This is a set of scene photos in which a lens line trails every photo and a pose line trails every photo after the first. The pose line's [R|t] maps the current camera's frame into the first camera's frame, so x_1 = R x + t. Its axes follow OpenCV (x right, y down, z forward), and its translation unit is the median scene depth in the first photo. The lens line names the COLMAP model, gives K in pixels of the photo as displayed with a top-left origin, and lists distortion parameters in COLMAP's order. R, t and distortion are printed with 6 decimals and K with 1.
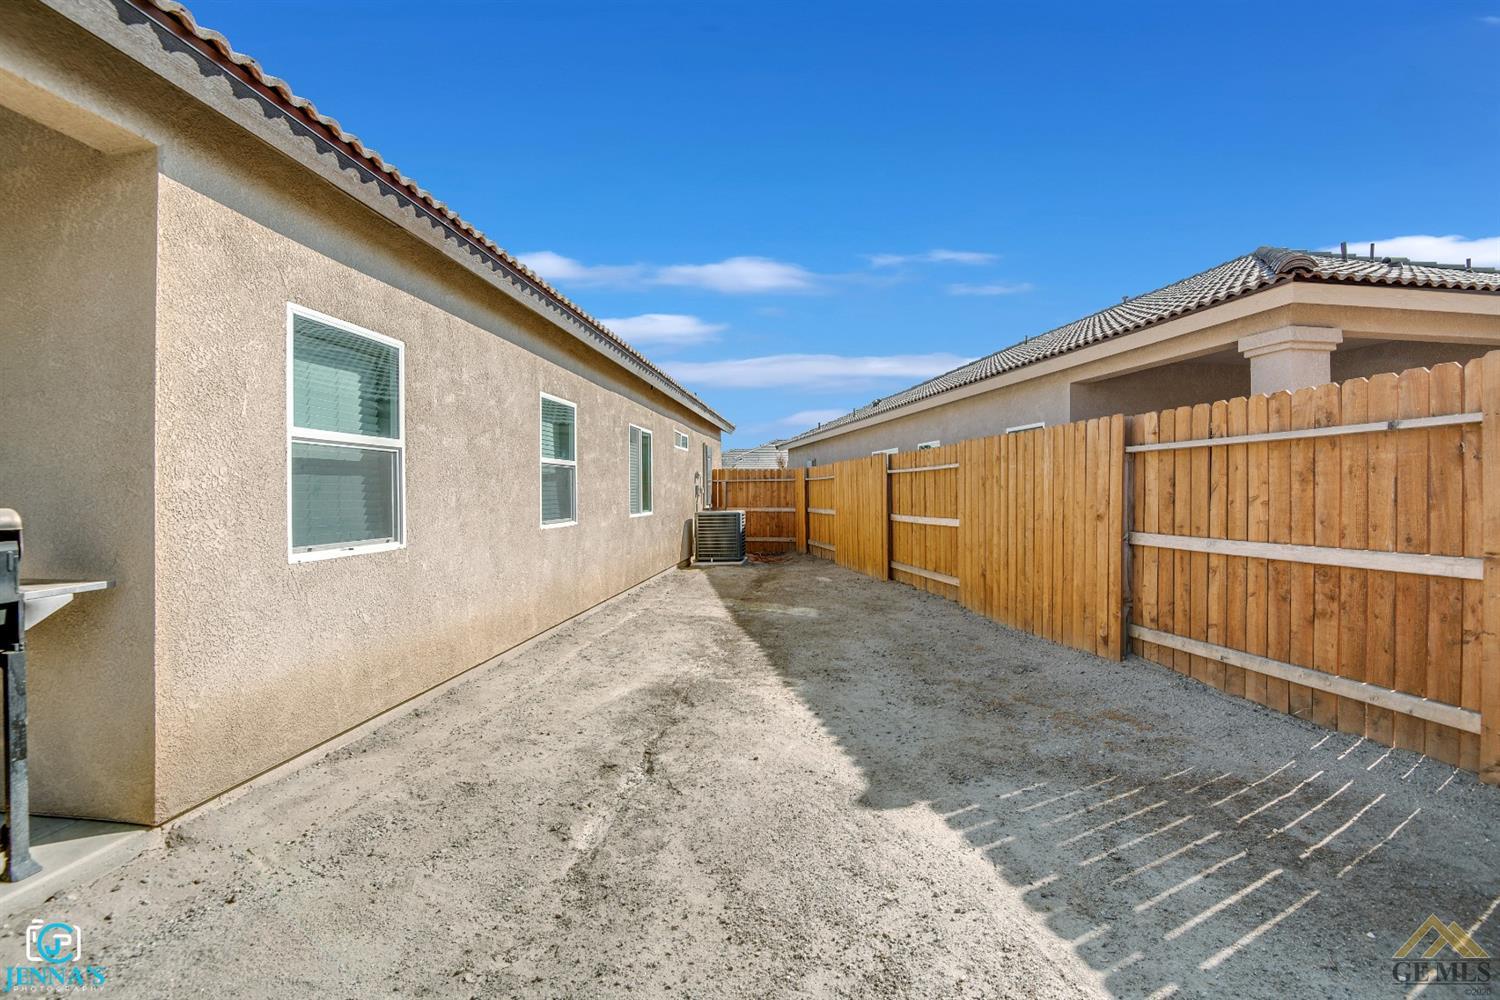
lens RADIAL K [[697.9, 0, 758.4], [0, 697.9, 494.7], [0, 0, 1]] dist [0.002343, -0.024997]
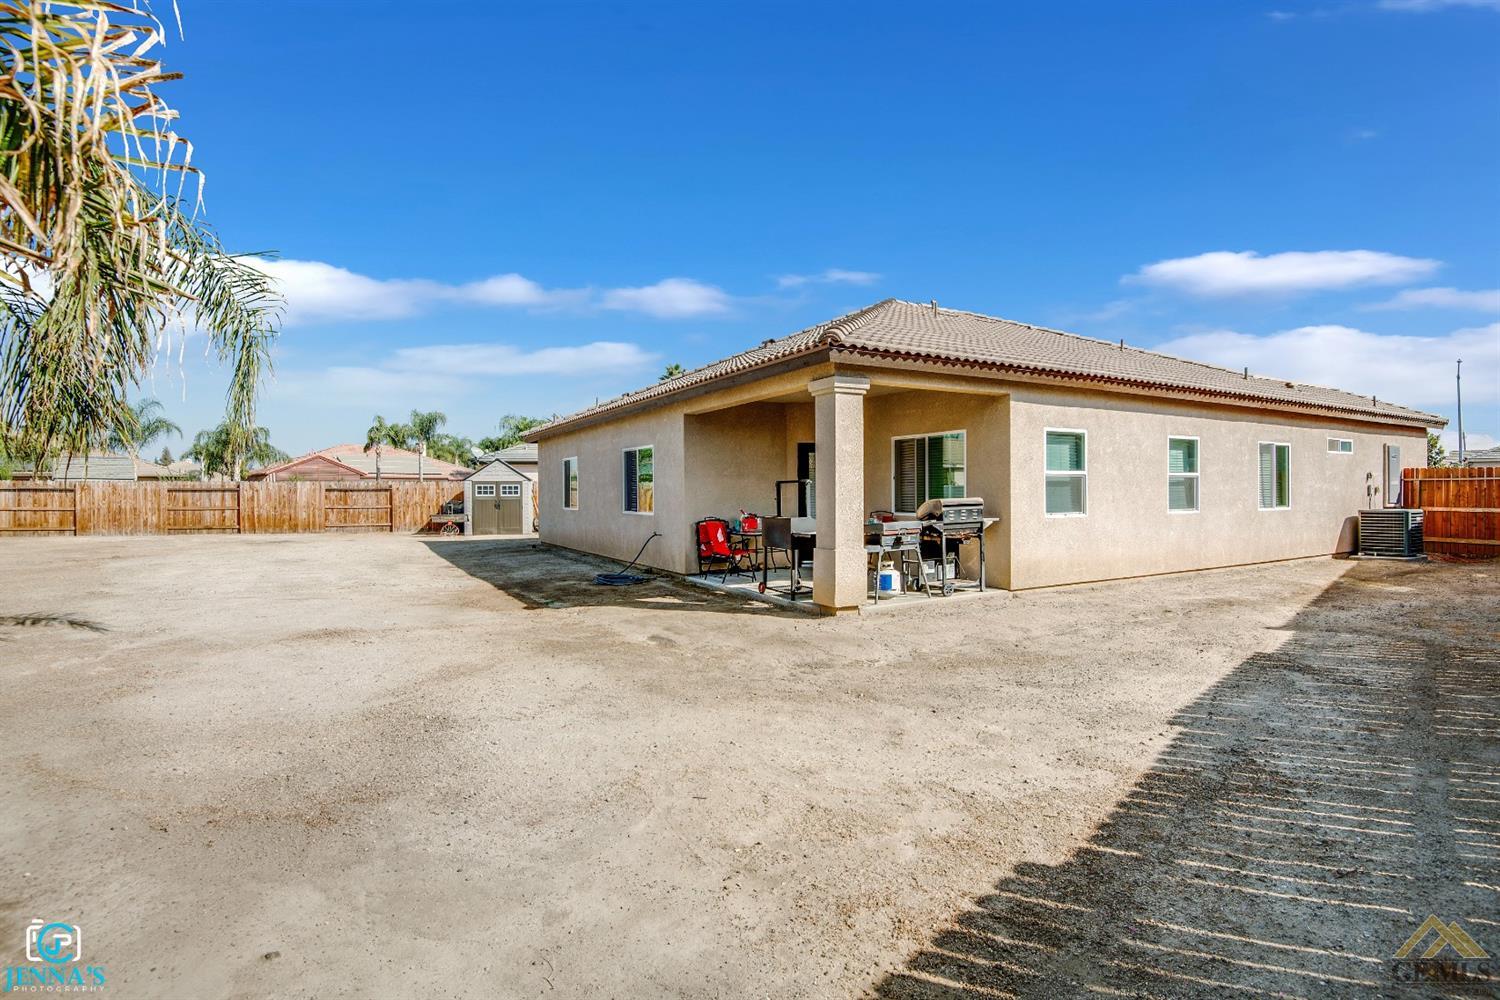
lens RADIAL K [[739.7, 0, 725.4], [0, 739.7, 489.8], [0, 0, 1]] dist [-0.026733, -0.001595]
pose [[0.574097, -0.000247, -0.818787, 0.756524], [-0.001906, 0.999997, -0.001638, -0.007471], [0.818785, 0.002501, 0.574095, -1.311871]]
